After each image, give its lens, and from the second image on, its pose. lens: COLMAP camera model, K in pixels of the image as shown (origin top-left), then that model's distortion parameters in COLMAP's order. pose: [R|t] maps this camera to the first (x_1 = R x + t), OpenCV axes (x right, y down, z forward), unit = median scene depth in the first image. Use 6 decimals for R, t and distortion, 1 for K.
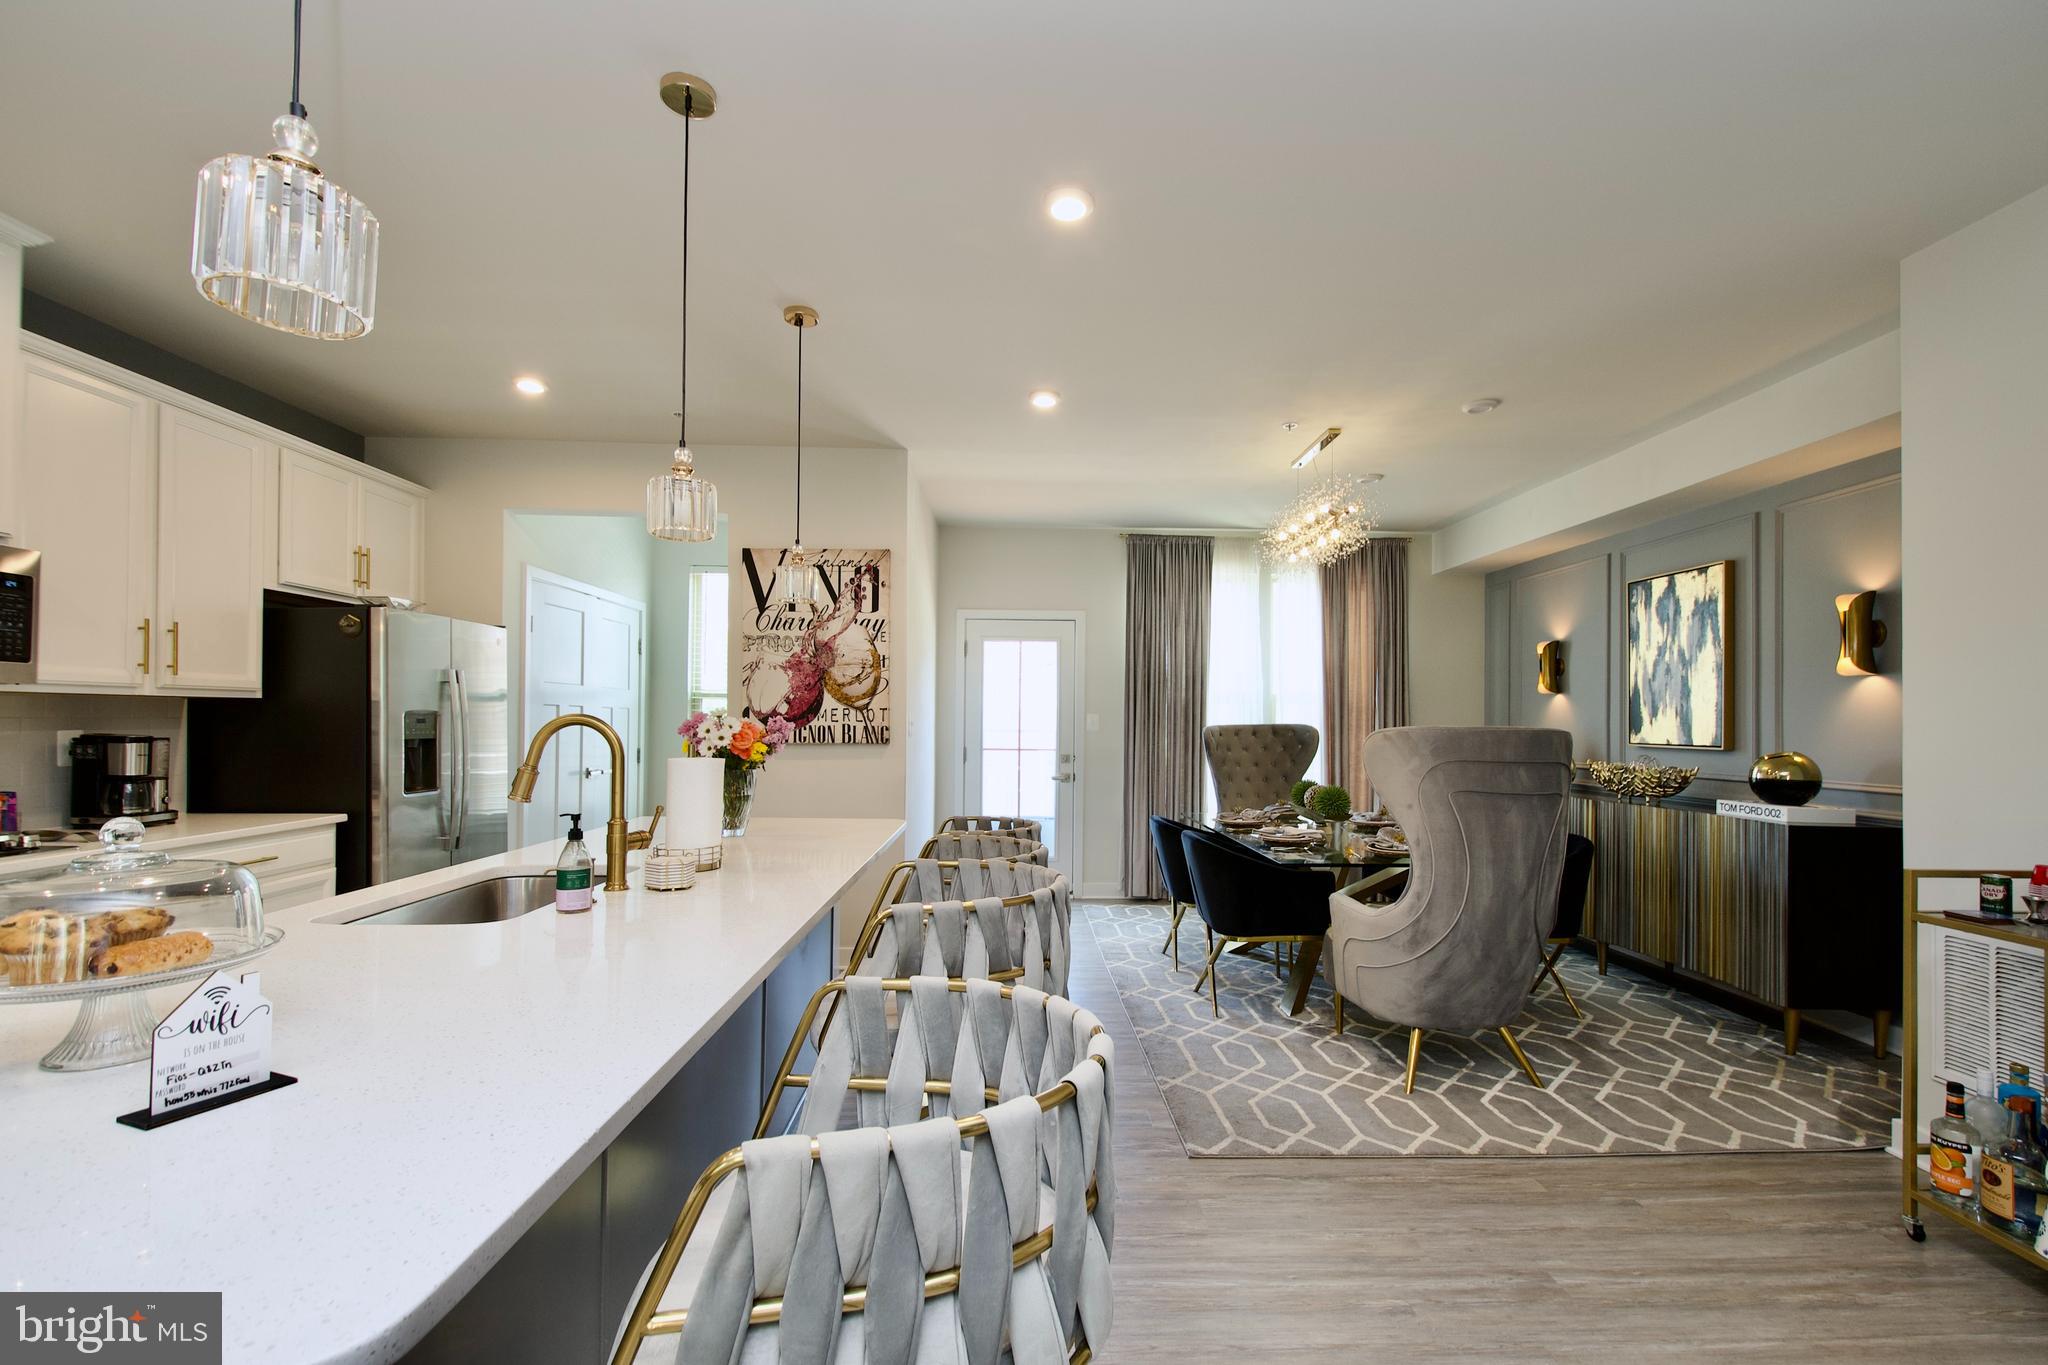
lens RADIAL K [[898.3, 0, 1040.9], [0, 898.3, 712.3], [0, 0, 1]] dist [0.011141, -0.009642]
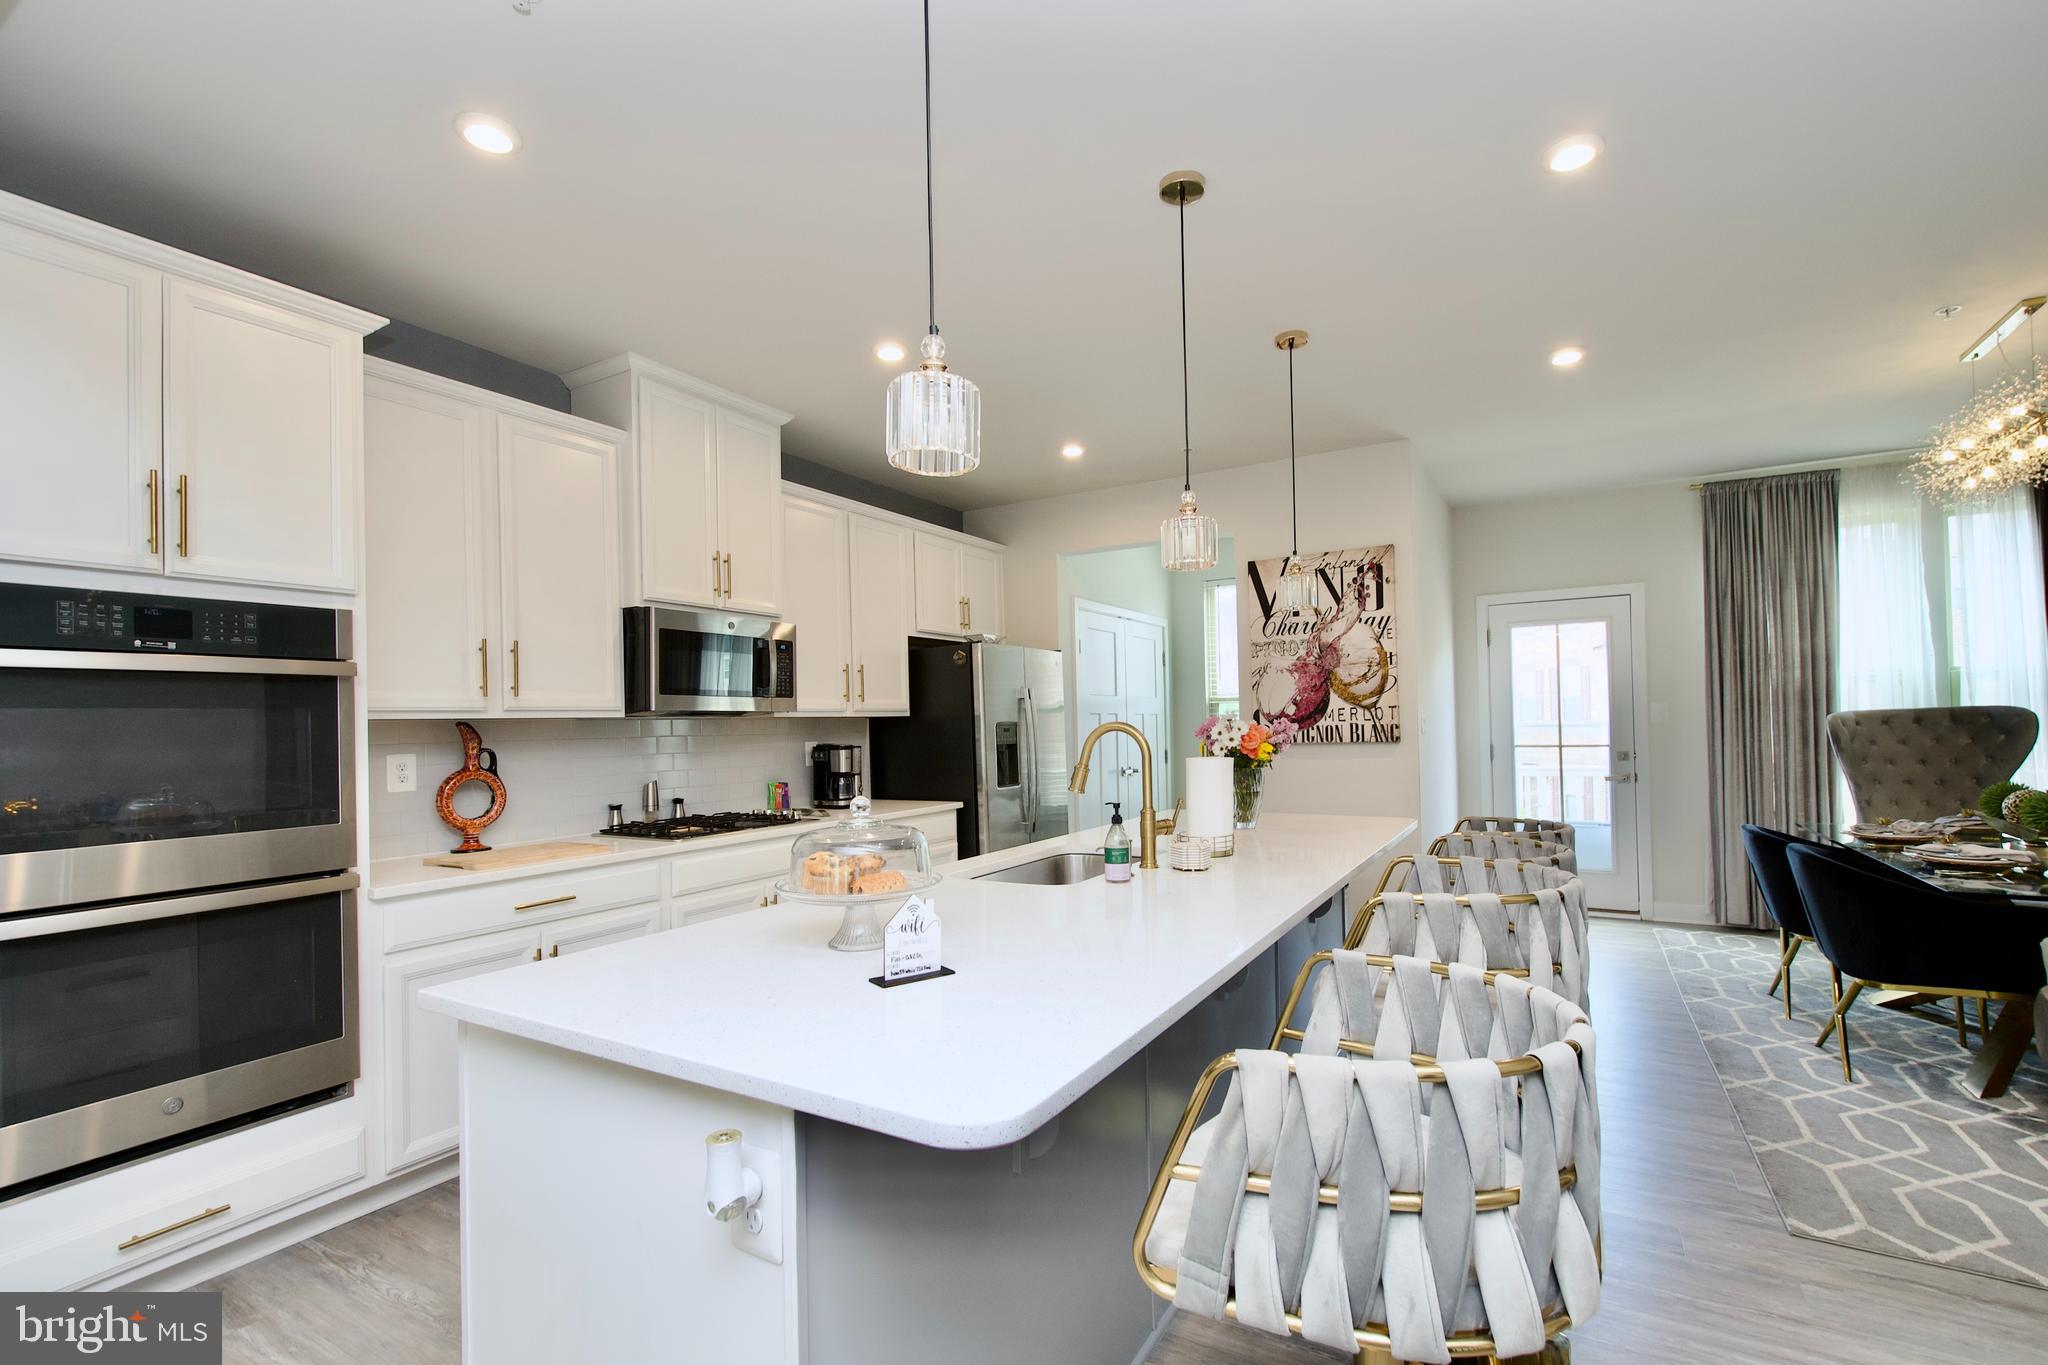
lens RADIAL K [[898.3, 0, 1040.9], [0, 898.3, 712.3], [0, 0, 1]] dist [0.011141, -0.009642]
pose [[0.846790, -0.033548, -0.530869, 0.026509], [0.033481, 0.999392, -0.009750, -0.001254], [0.530873, -0.009518, 0.847398, -0.048032]]
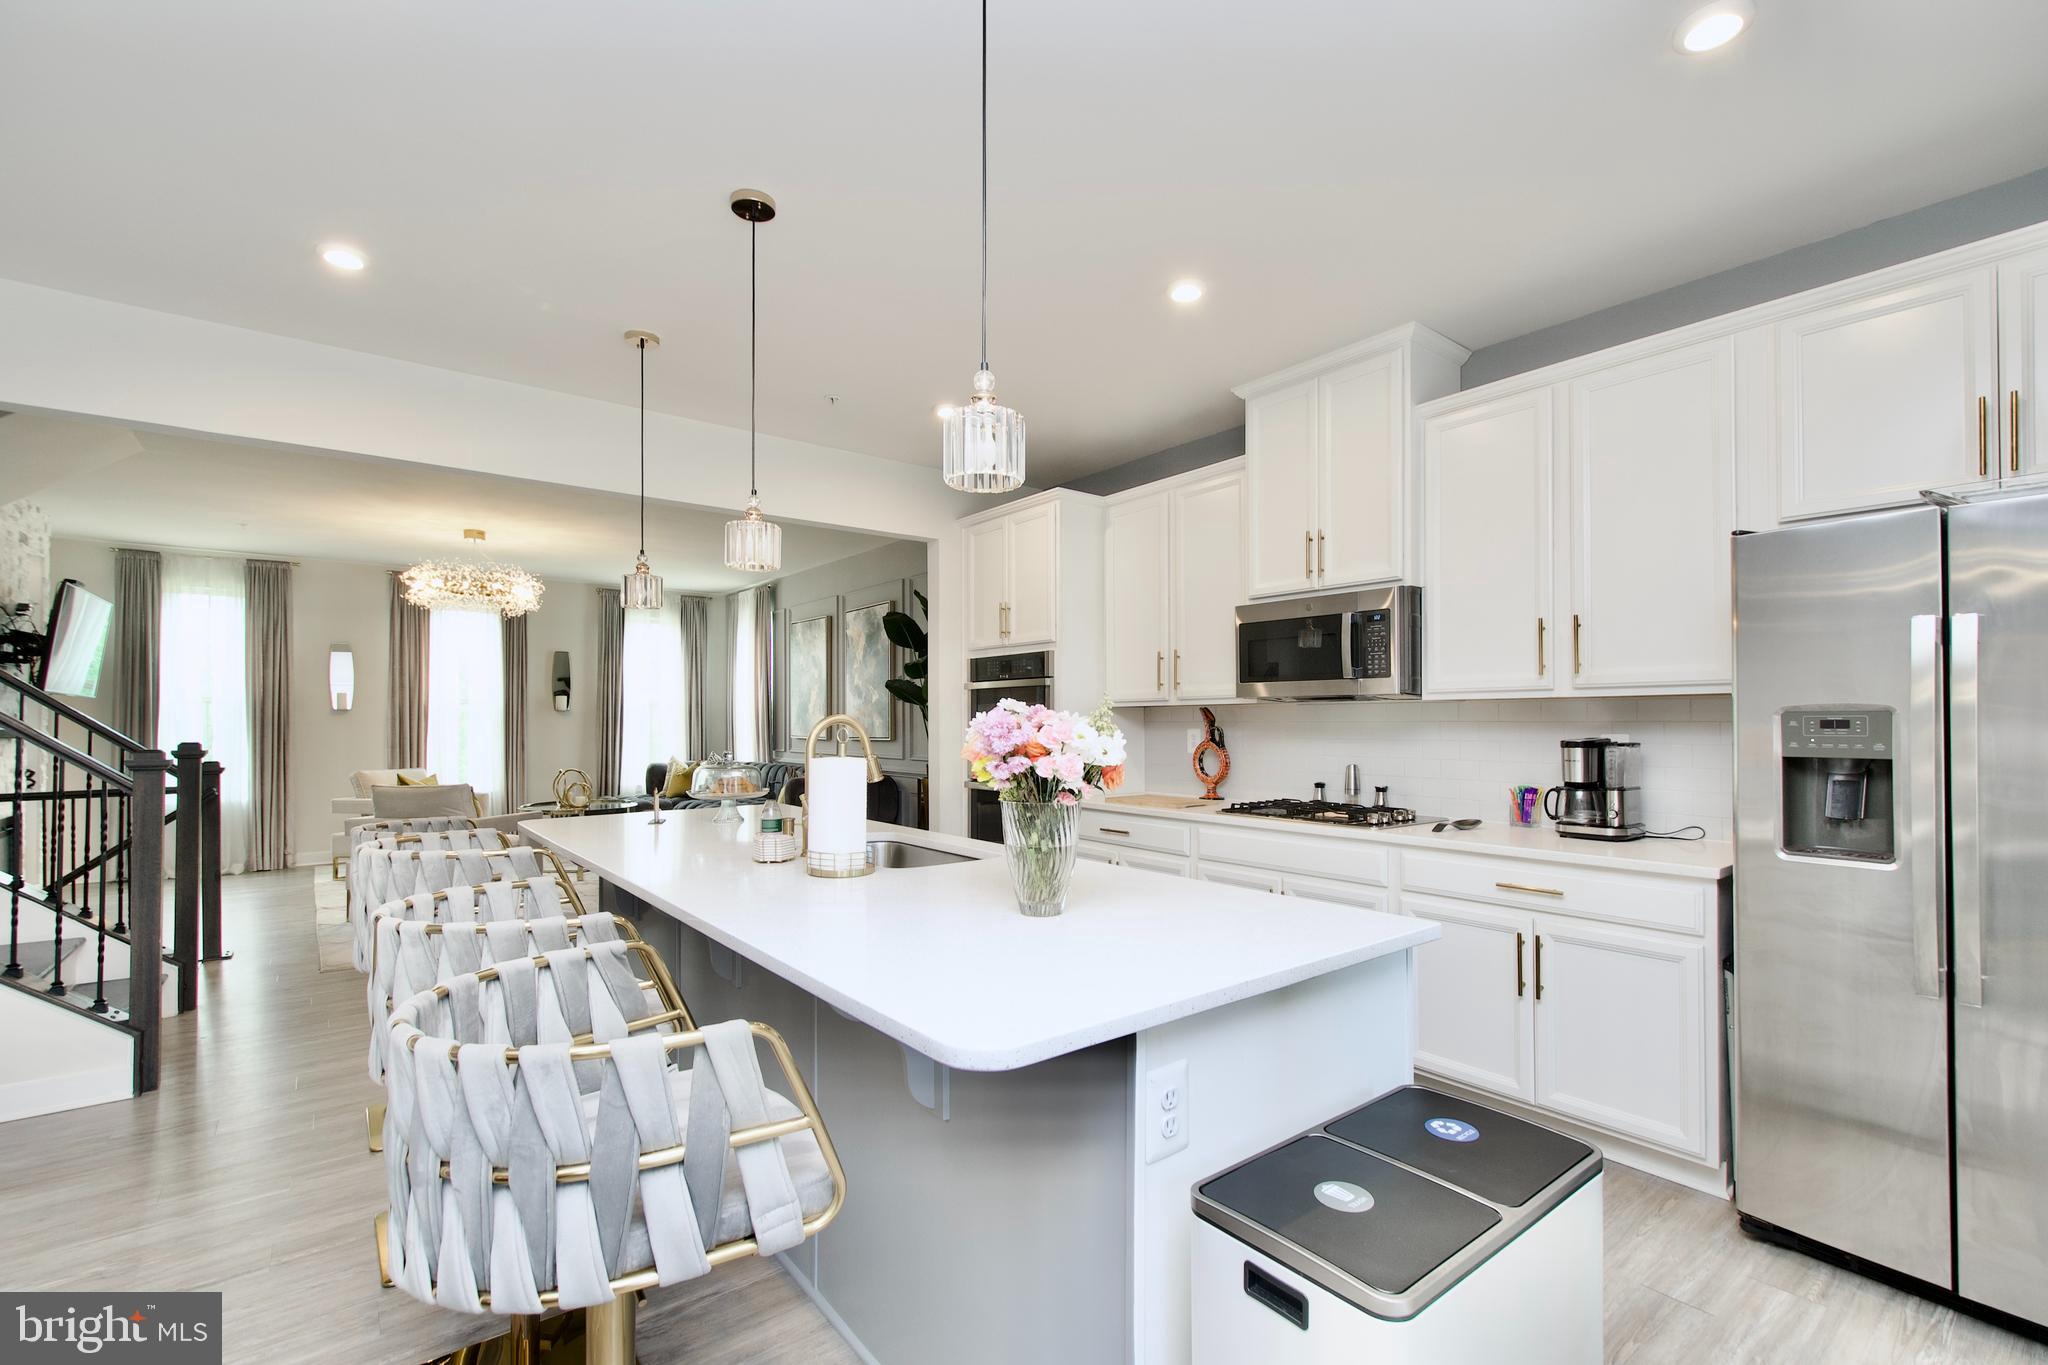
lens RADIAL K [[898.3, 0, 1040.9], [0, 898.3, 712.3], [0, 0, 1]] dist [0.011141, -0.009642]
pose [[-0.803945, -0.011273, -0.594596, 0.005295], [0.001900, 0.999767, -0.021523, 0.013714], [0.594700, -0.018433, -0.803736, 1.202017]]
